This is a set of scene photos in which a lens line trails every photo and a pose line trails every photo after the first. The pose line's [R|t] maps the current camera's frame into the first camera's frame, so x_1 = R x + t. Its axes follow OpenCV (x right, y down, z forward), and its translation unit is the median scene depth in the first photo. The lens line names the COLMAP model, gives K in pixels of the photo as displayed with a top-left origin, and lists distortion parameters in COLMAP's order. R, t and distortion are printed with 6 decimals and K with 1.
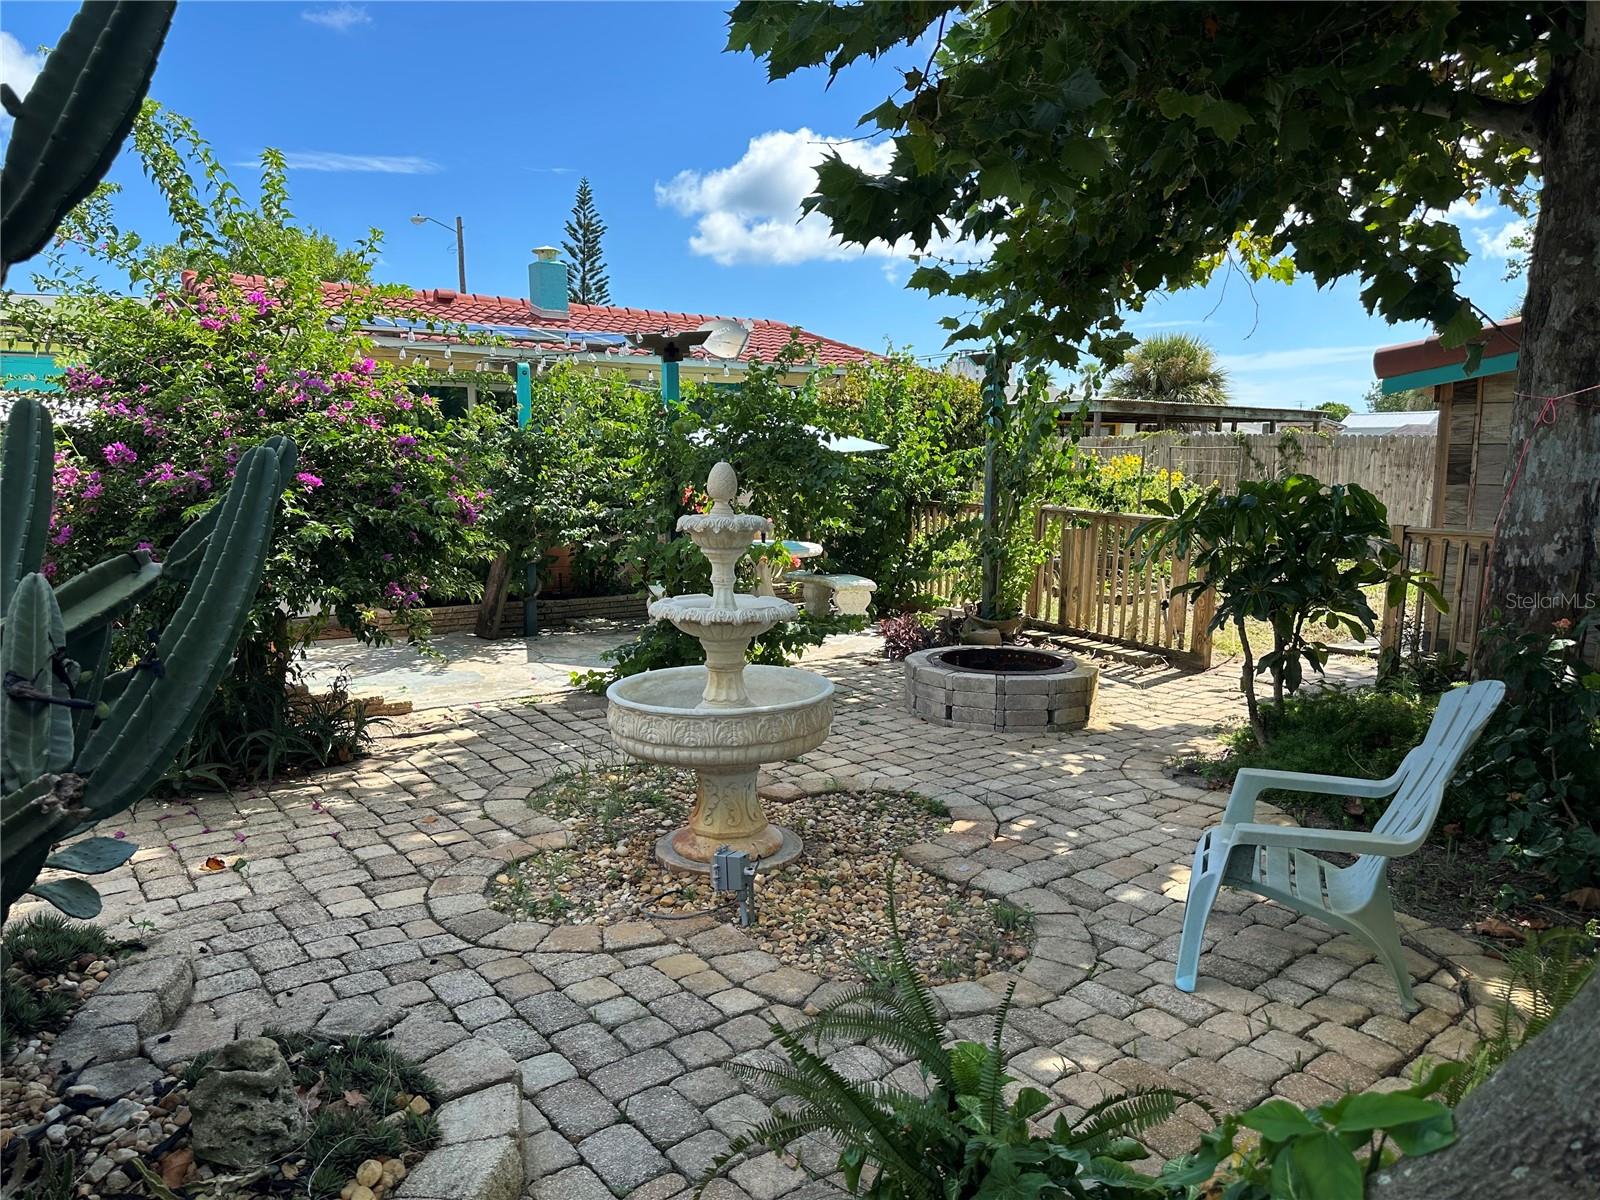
lens RADIAL K [[1116.1, 0, 800.0], [0, 1116.1, 600.0], [0, 0, 1]] dist [0.123343, -0.190185]
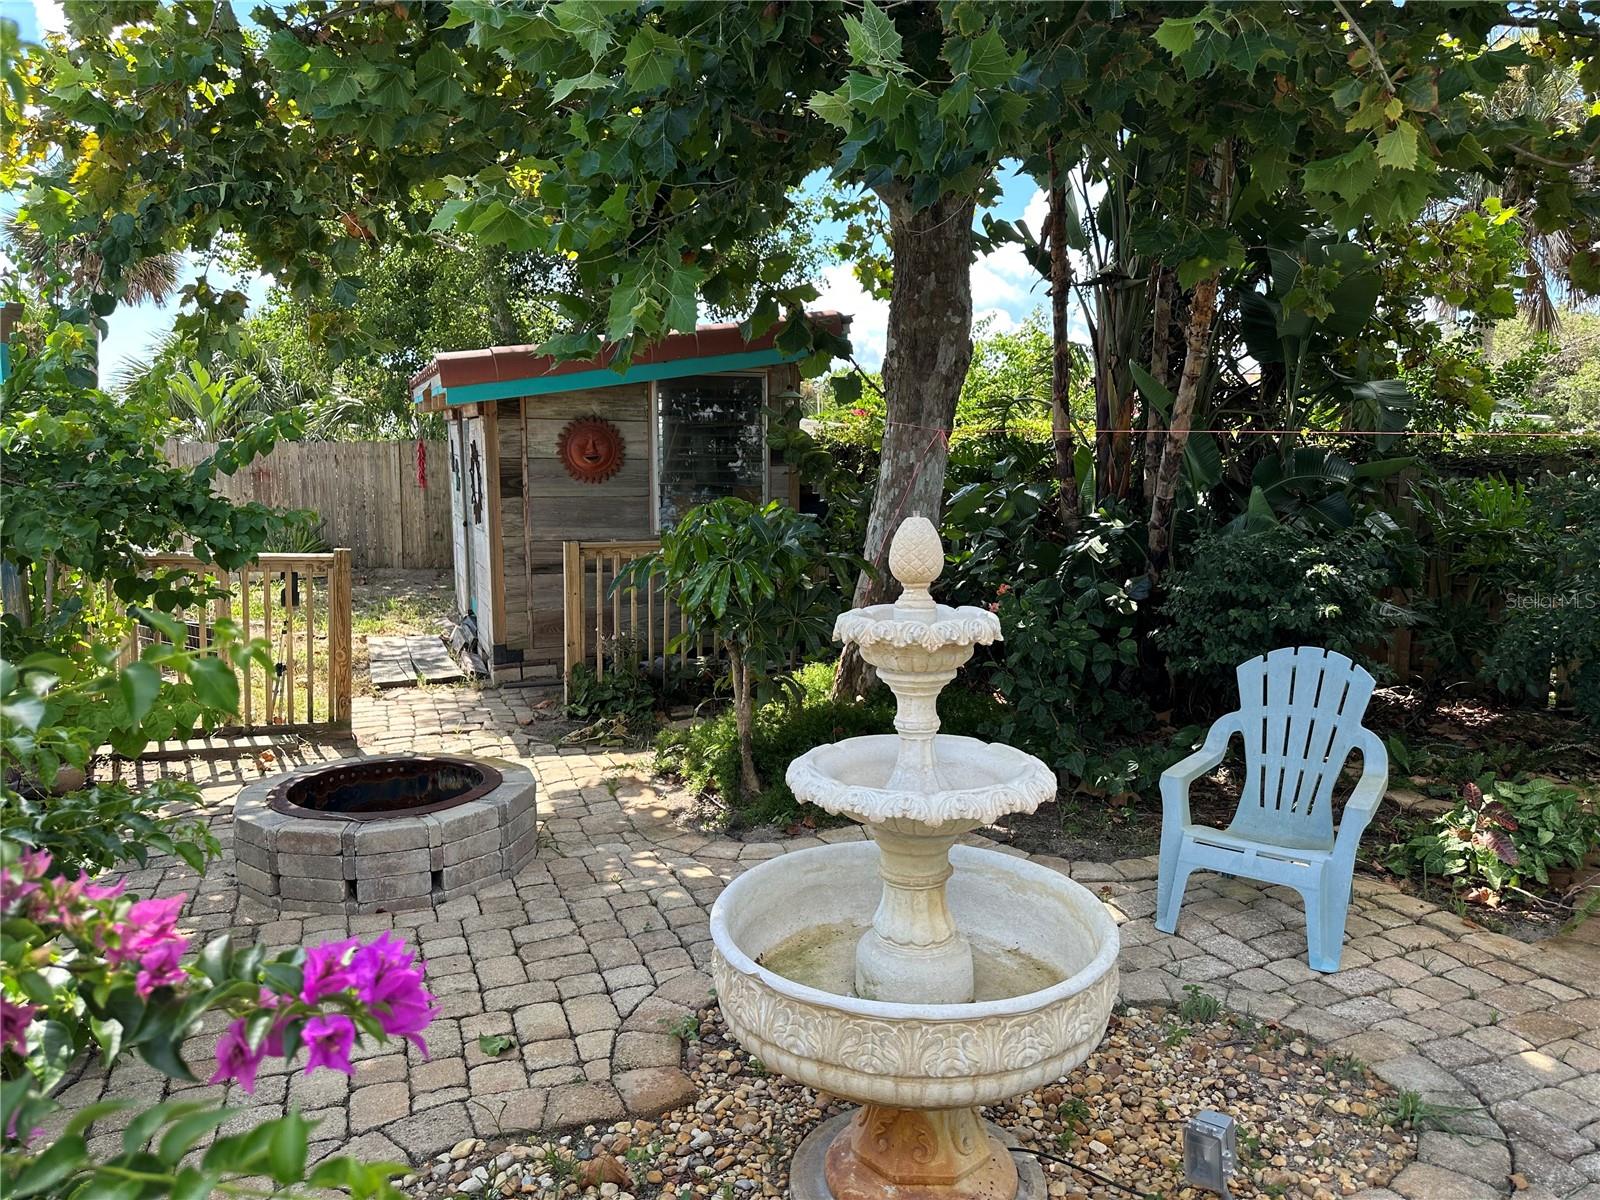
lens RADIAL K [[1116.1, 0, 800.0], [0, 1116.1, 600.0], [0, 0, 1]] dist [0.123343, -0.190185]
pose [[0.249367, -0.130280, 0.959606, -0.178611], [0.125125, 0.986938, 0.101476, -0.042349], [-0.960291, 0.094766, 0.262411, 0.258968]]
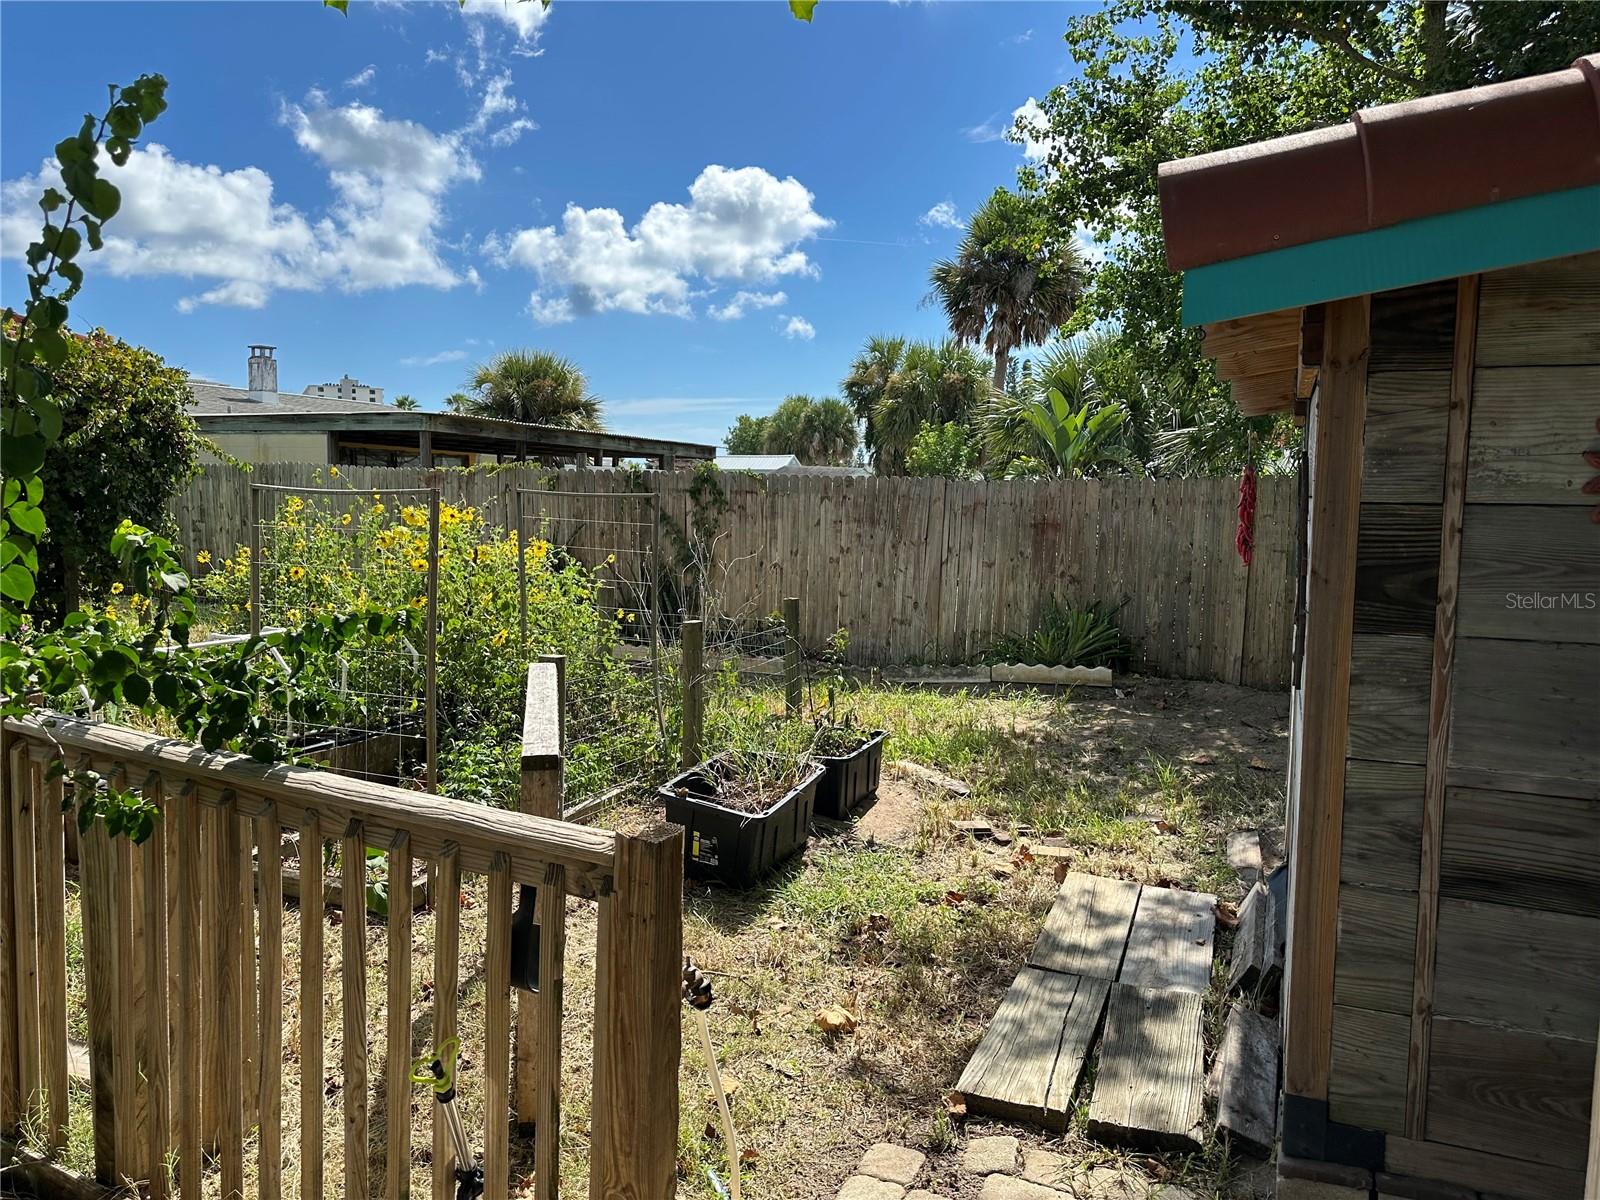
lens RADIAL K [[1116.1, 0, 800.0], [0, 1116.1, 600.0], [0, 0, 1]] dist [0.123343, -0.190185]
pose [[0.861693, -0.043568, 0.505556, 0.151734], [0.059286, 0.998128, -0.015034, -0.060655], [-0.503955, 0.042928, 0.862663, 0.428536]]
